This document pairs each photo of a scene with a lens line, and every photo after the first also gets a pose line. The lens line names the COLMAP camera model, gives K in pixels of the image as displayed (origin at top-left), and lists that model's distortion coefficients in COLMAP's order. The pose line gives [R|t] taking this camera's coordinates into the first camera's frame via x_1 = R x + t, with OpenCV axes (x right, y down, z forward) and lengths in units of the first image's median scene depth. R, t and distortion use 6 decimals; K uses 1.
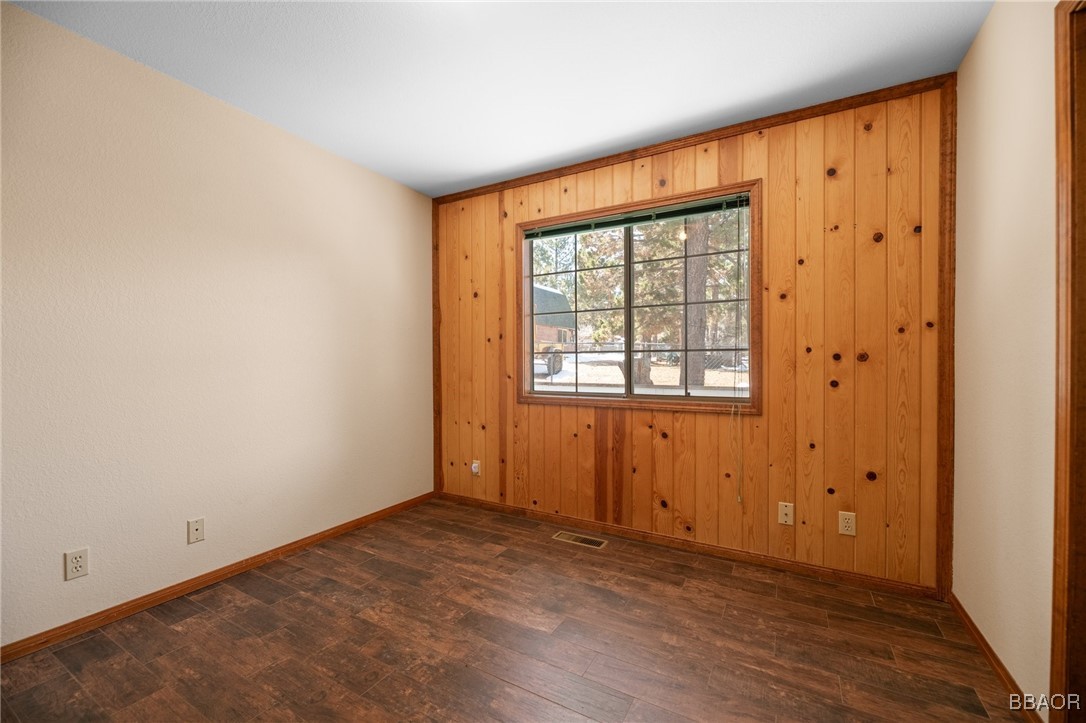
lens RADIAL K [[437.3, 0, 536.8], [0, 437.3, 362.4], [0, 0, 1]] dist [-0.002477, -0.002452]
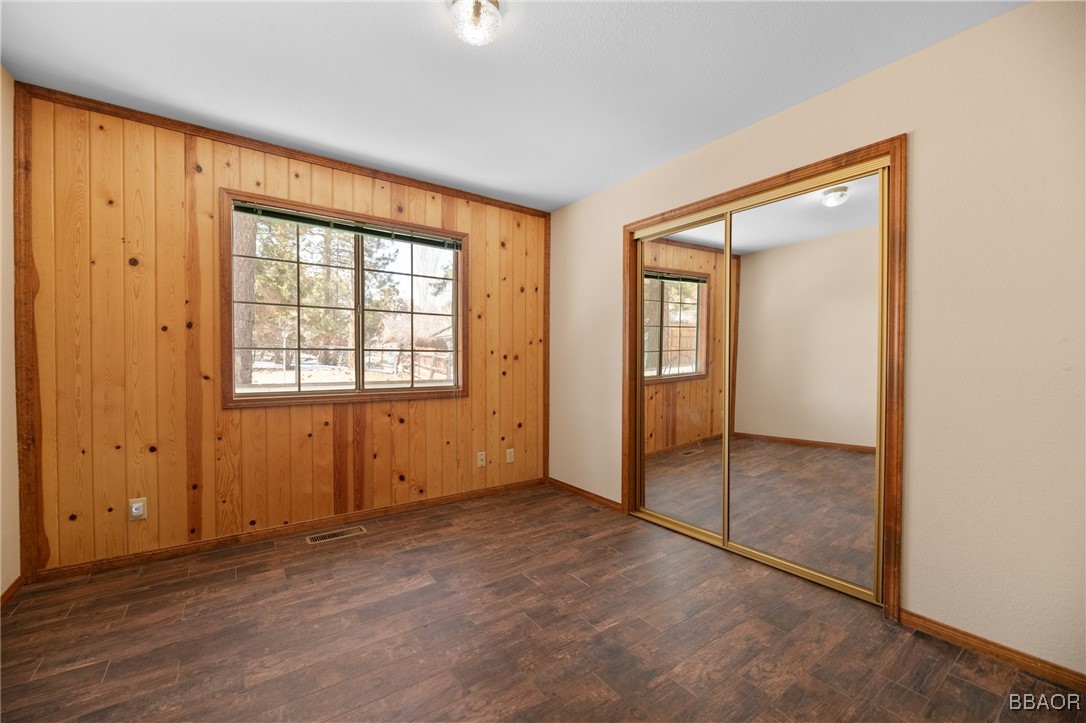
lens RADIAL K [[437.3, 0, 541.8], [0, 437.3, 361.9], [0, 0, 1]] dist [-0.002477, -0.002452]
pose [[0.418468, -0.000608, 0.908231, -0.663307], [-0.003221, 0.999992, 0.002153, 0.001344], [-0.908226, -0.003826, 0.418463, 0.156084]]
